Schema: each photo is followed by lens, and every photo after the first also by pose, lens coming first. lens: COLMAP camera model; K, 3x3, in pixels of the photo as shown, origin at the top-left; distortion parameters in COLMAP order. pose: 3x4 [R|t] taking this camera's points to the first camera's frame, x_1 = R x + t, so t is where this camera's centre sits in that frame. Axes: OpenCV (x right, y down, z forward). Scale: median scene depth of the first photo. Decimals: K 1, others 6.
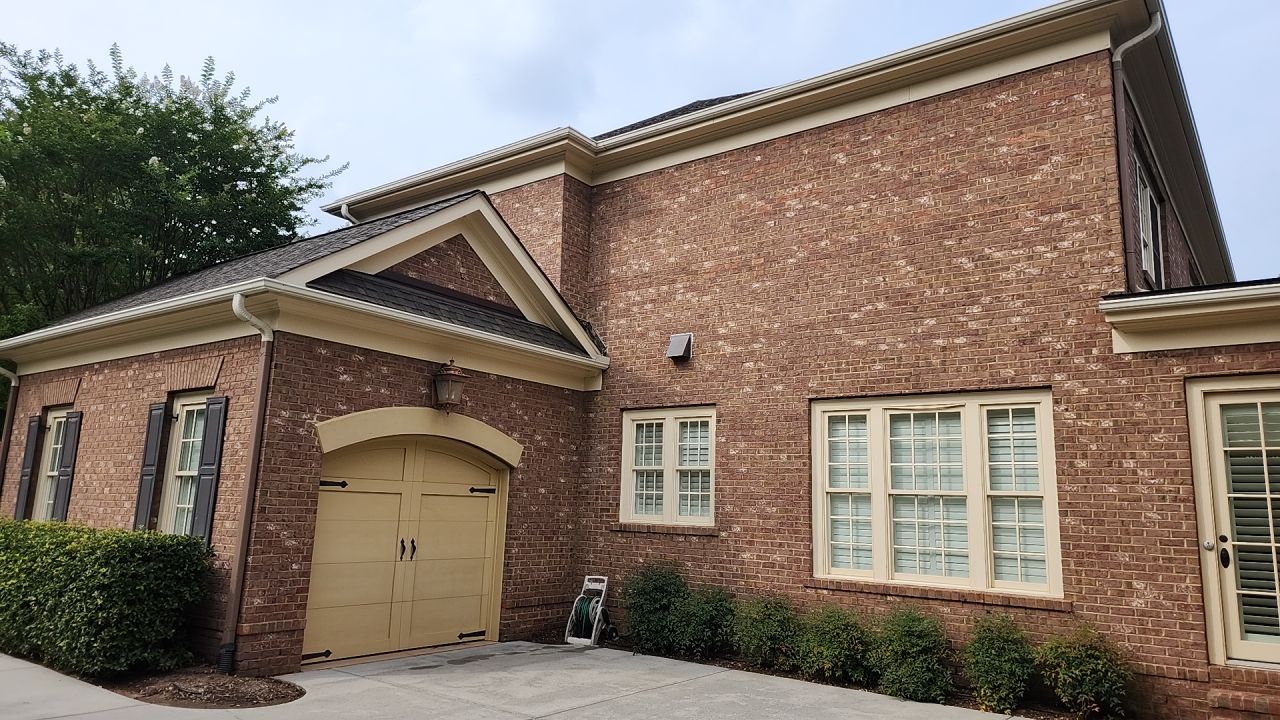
lens RADIAL K [[862.5, 0, 640.0], [0, 862.5, 360.0], [0, 0, 1]] dist [0.101562, -0.097950]
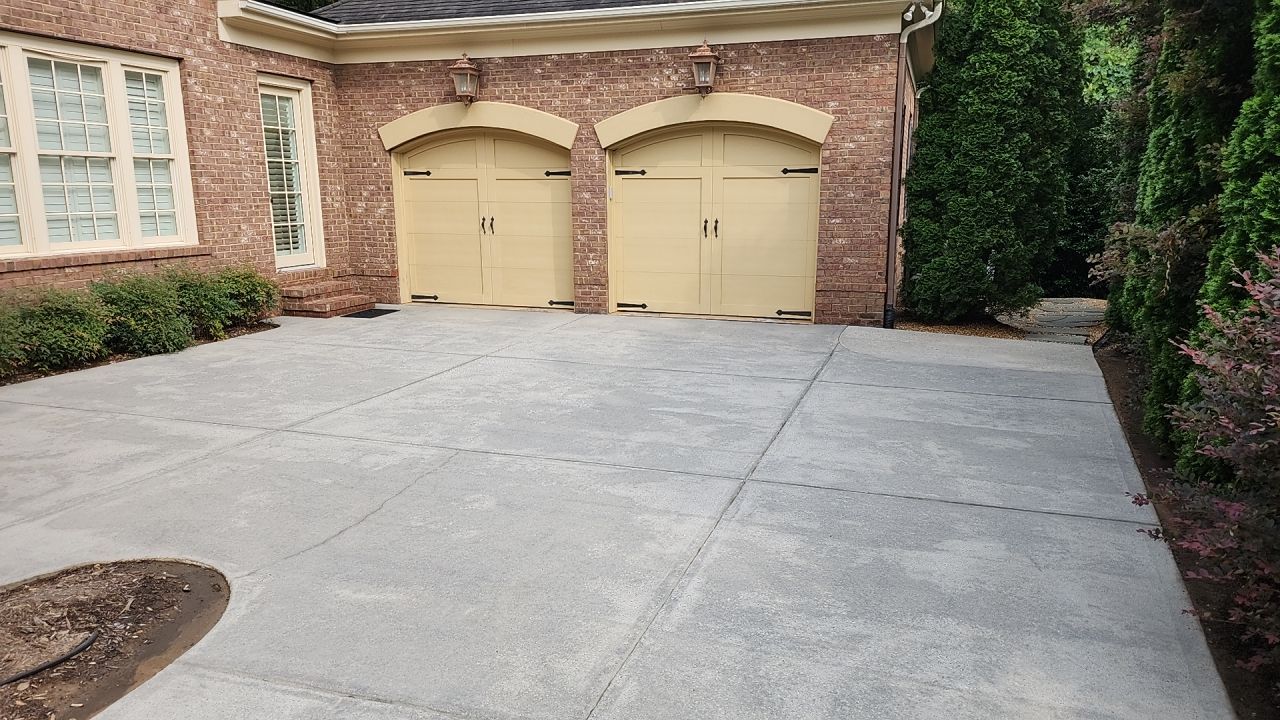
lens RADIAL K [[862.5, 0, 640.0], [0, 862.5, 360.0], [0, 0, 1]] dist [0.101562, -0.097950]
pose [[-0.320491, -0.215208, 0.922481, -0.844283], [-0.173344, 0.970730, 0.166240, 0.115023], [-0.931256, -0.106628, -0.348415, 0.817193]]
